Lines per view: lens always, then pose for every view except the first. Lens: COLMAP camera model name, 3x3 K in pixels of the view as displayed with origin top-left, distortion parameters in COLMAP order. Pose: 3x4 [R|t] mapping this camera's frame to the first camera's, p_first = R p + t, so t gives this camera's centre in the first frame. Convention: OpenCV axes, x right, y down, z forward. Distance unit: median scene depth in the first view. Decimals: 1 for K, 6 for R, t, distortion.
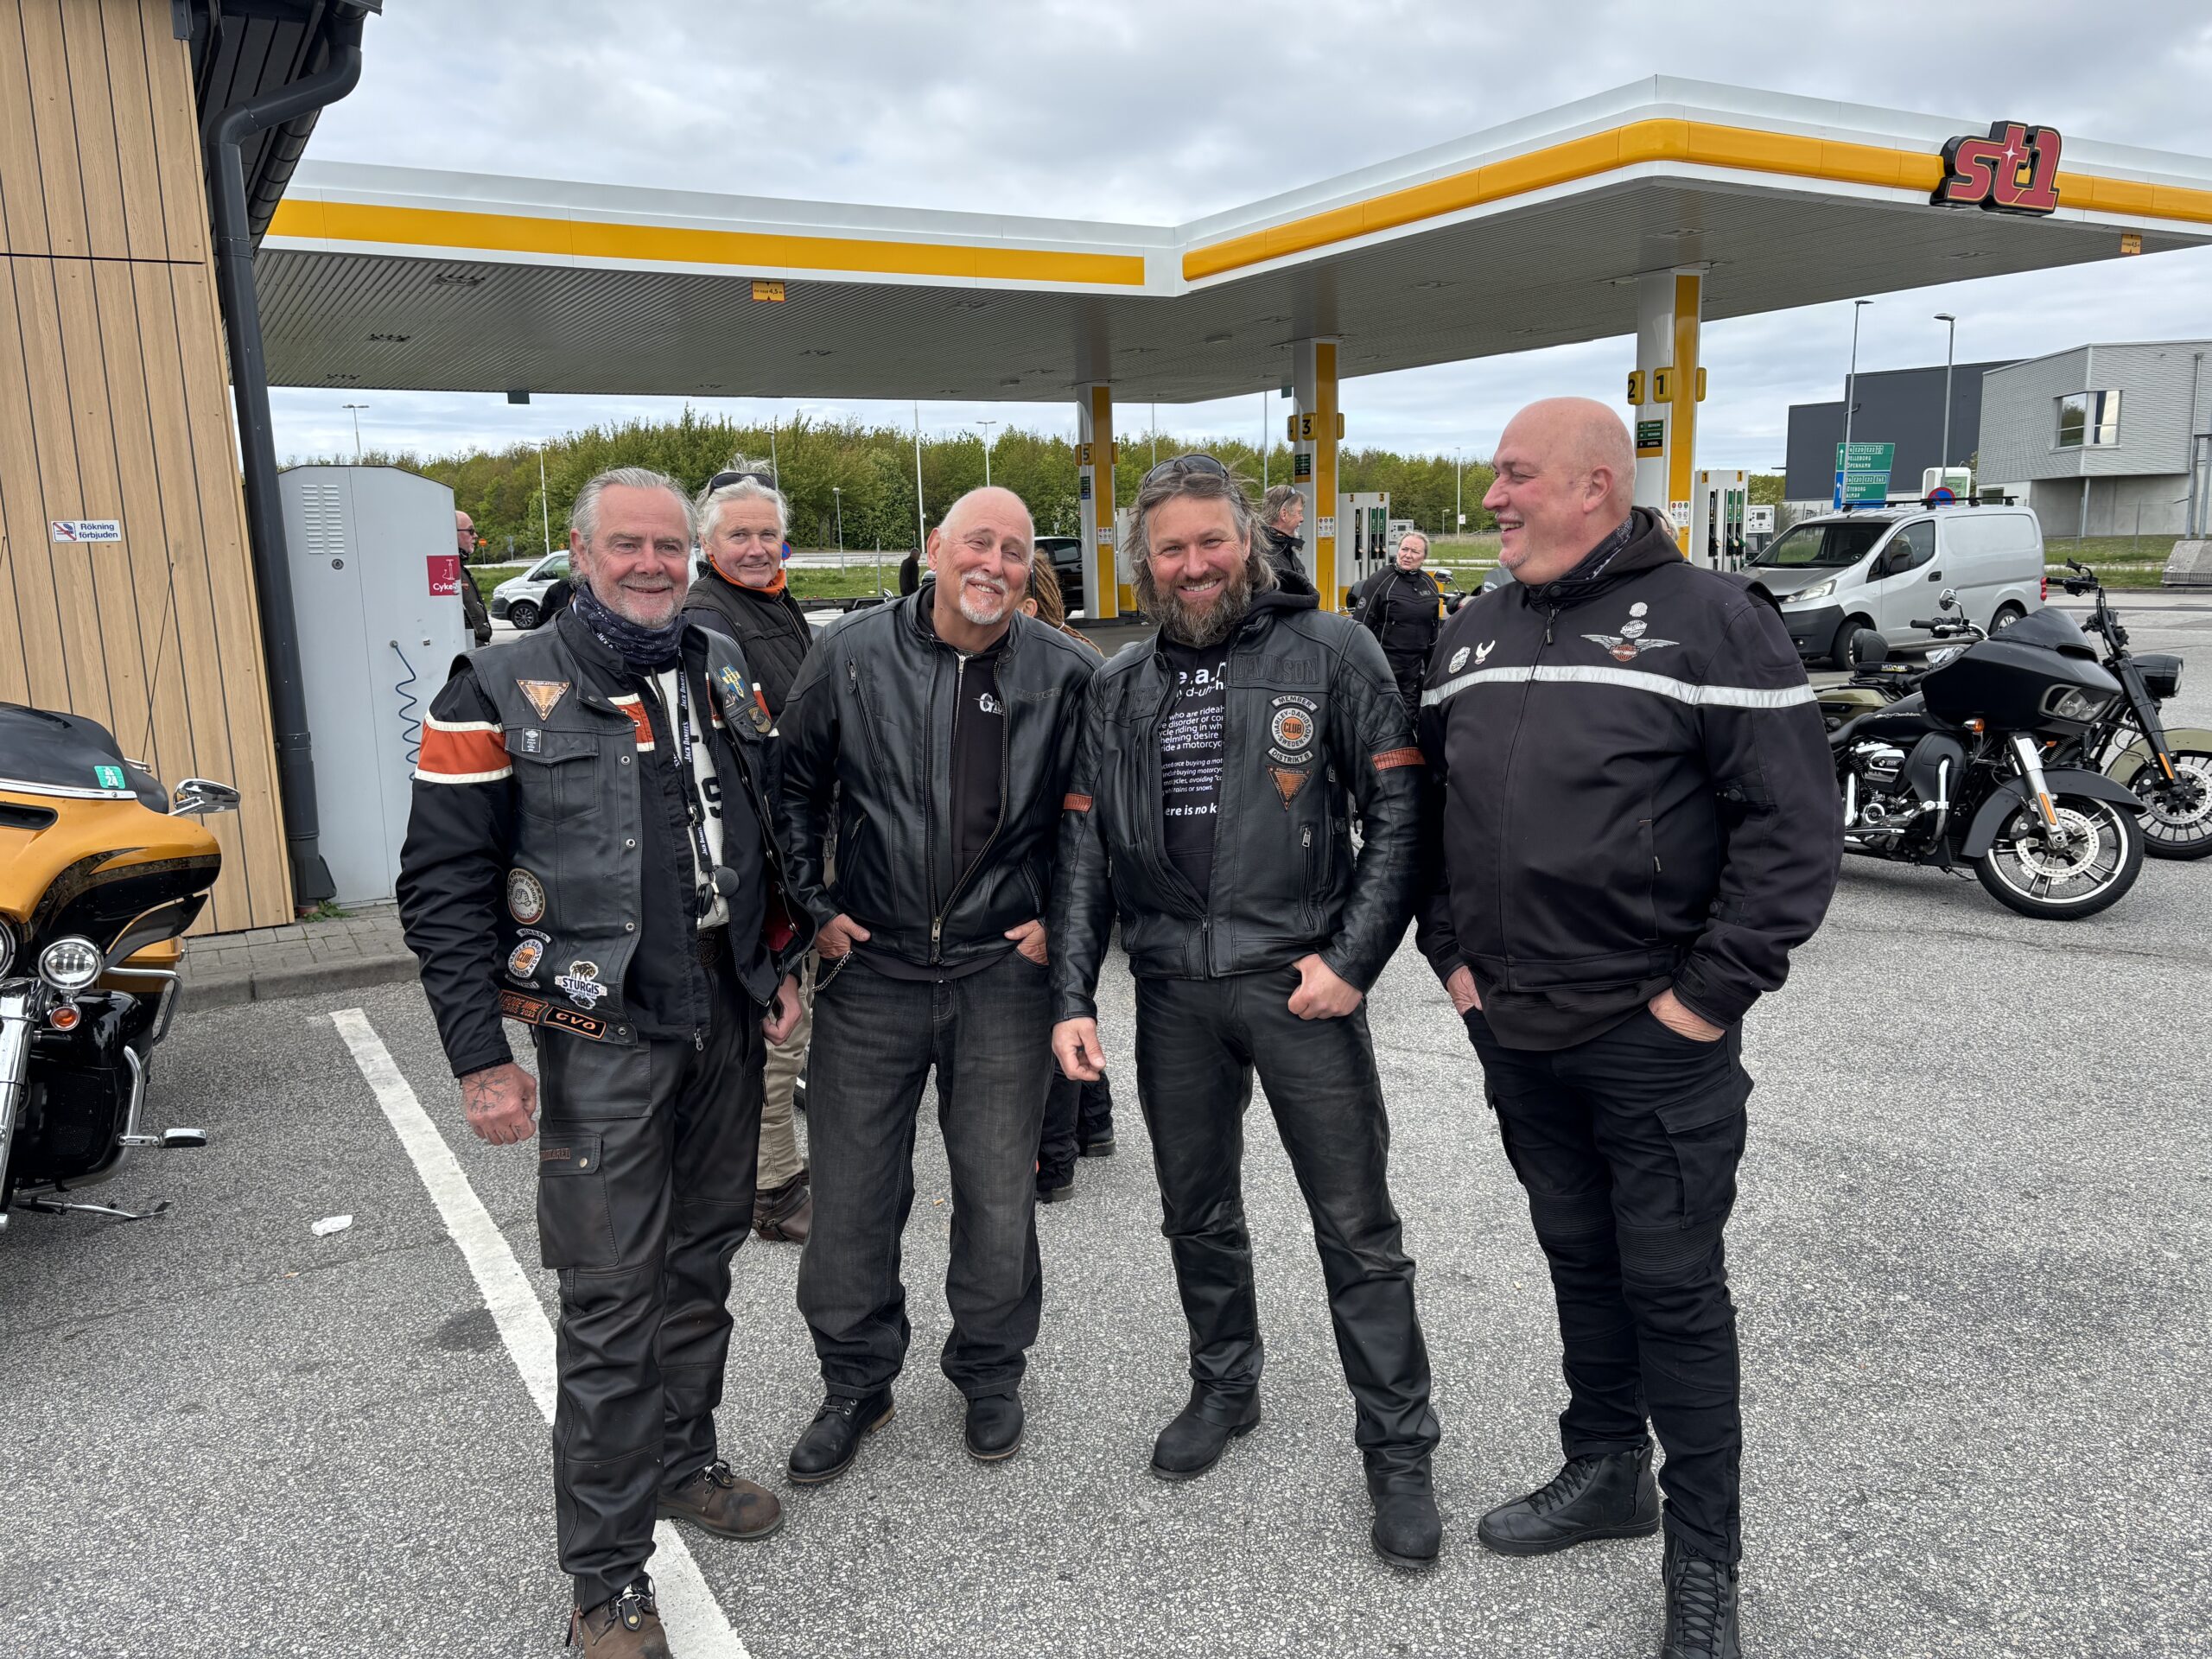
lens RADIAL K [[1655.1, 0, 1098.6], [0, 1655.1, 820.7], [0, 0, 1]] dist [0.059425, -0.060999]
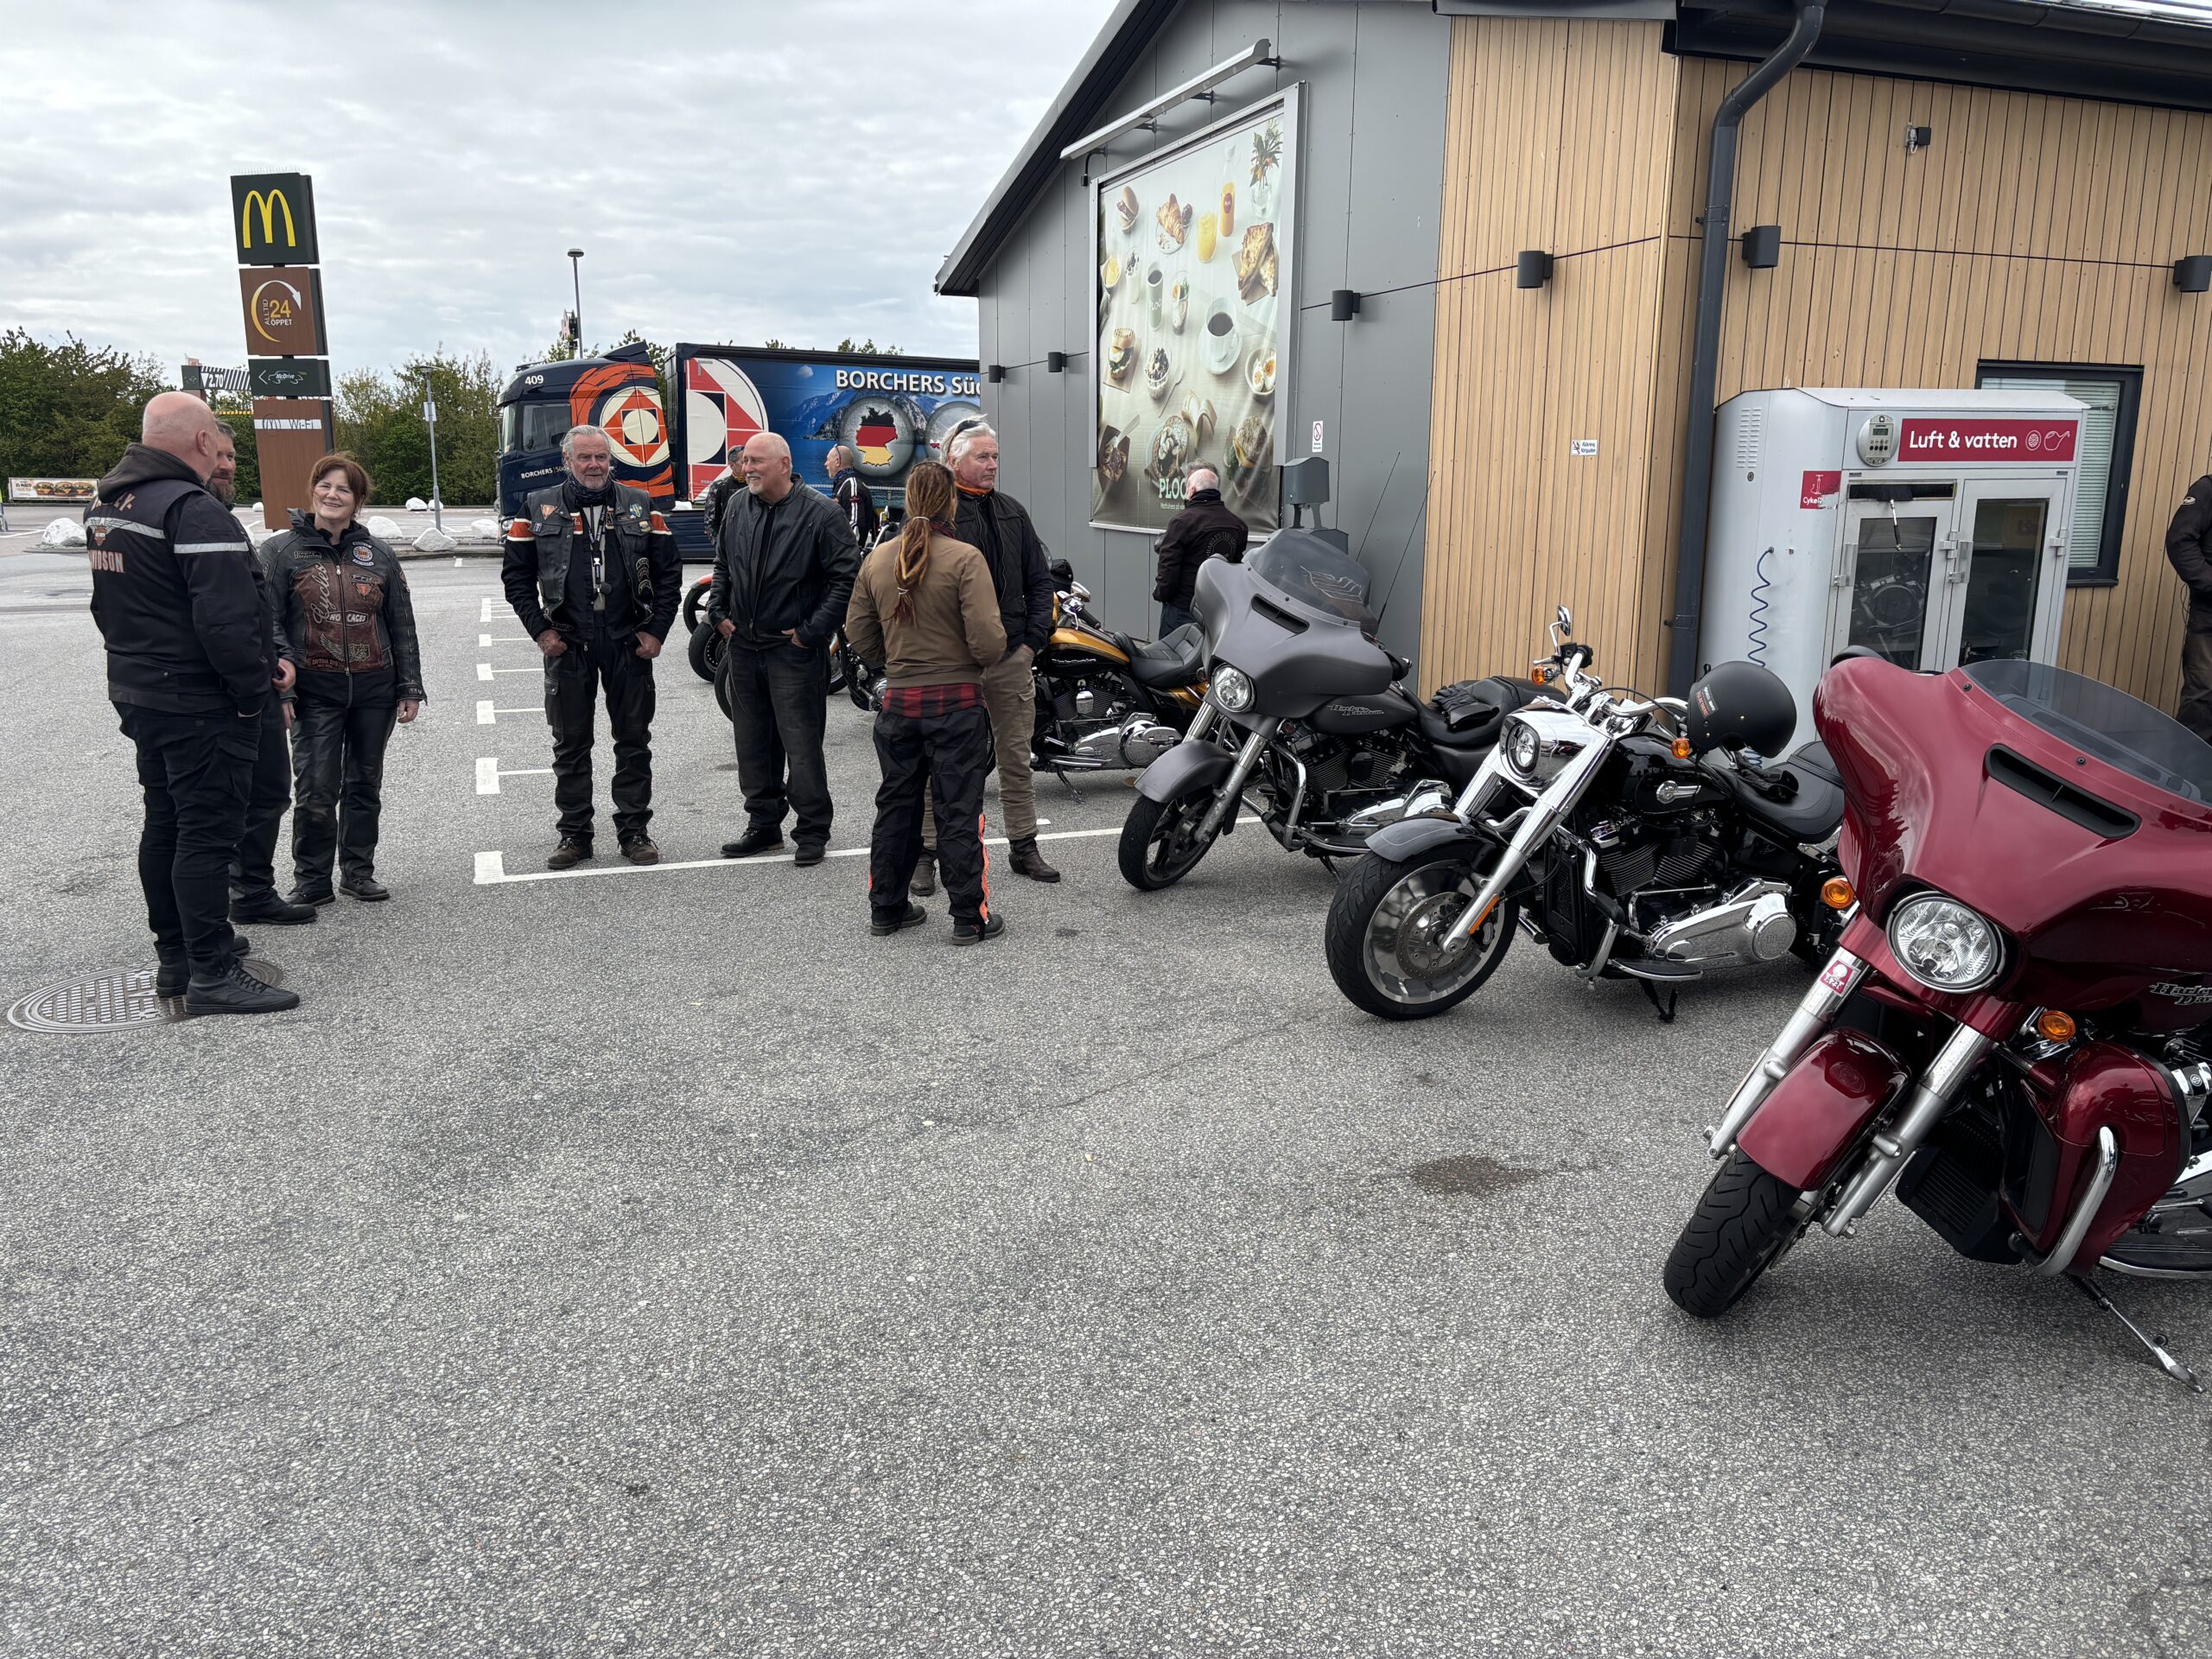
lens RADIAL K [[1655.1, 0, 1100.6], [0, 1655.1, 830.2], [0, 0, 1]] dist [0.059425, -0.060999]
pose [[-0.169687, 0.231020, -0.958038, 1.411306], [-0.168271, 0.951068, 0.259144, -0.265039], [0.971026, 0.205183, -0.122509, 1.386726]]
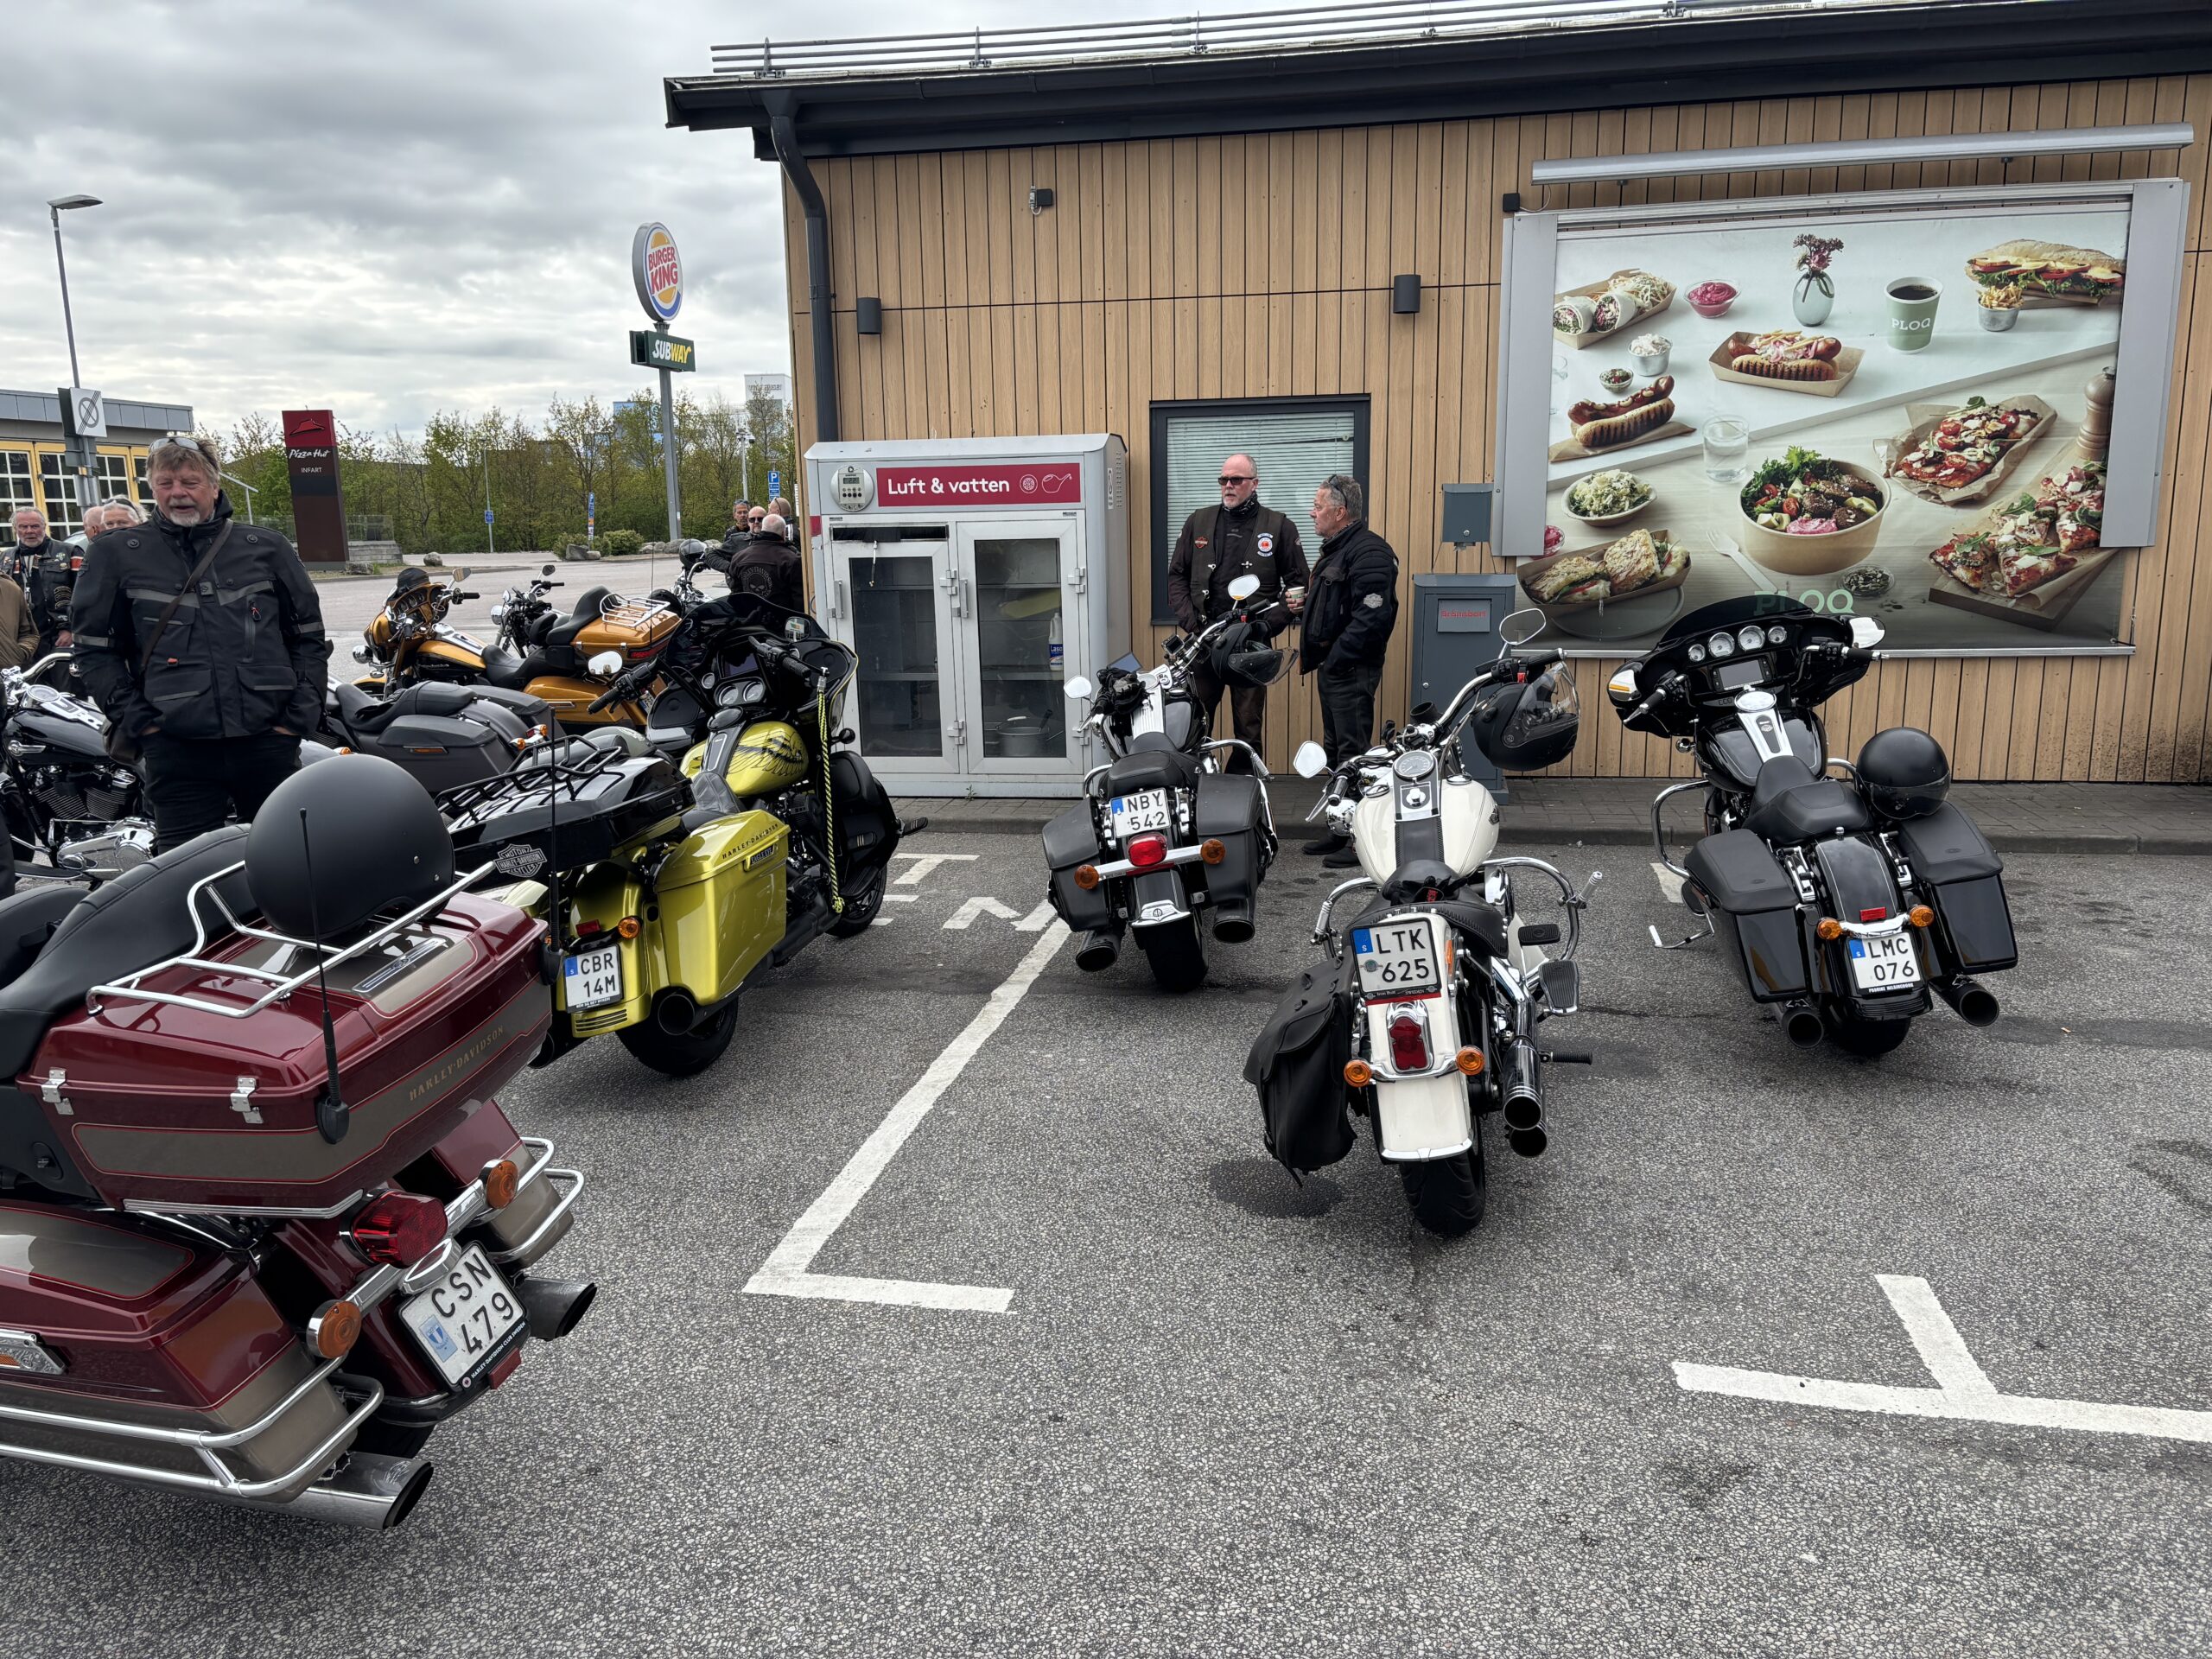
lens RADIAL K [[1655.1, 0, 1127.6], [0, 1655.1, 841.1], [0, 0, 1]] dist [0.059425, -0.060999]
pose [[-0.646257, 0.190540, -0.738950, 0.719771], [-0.091826, 0.941875, 0.323172, -0.667446], [0.757575, 0.276707, -0.591197, 3.749408]]
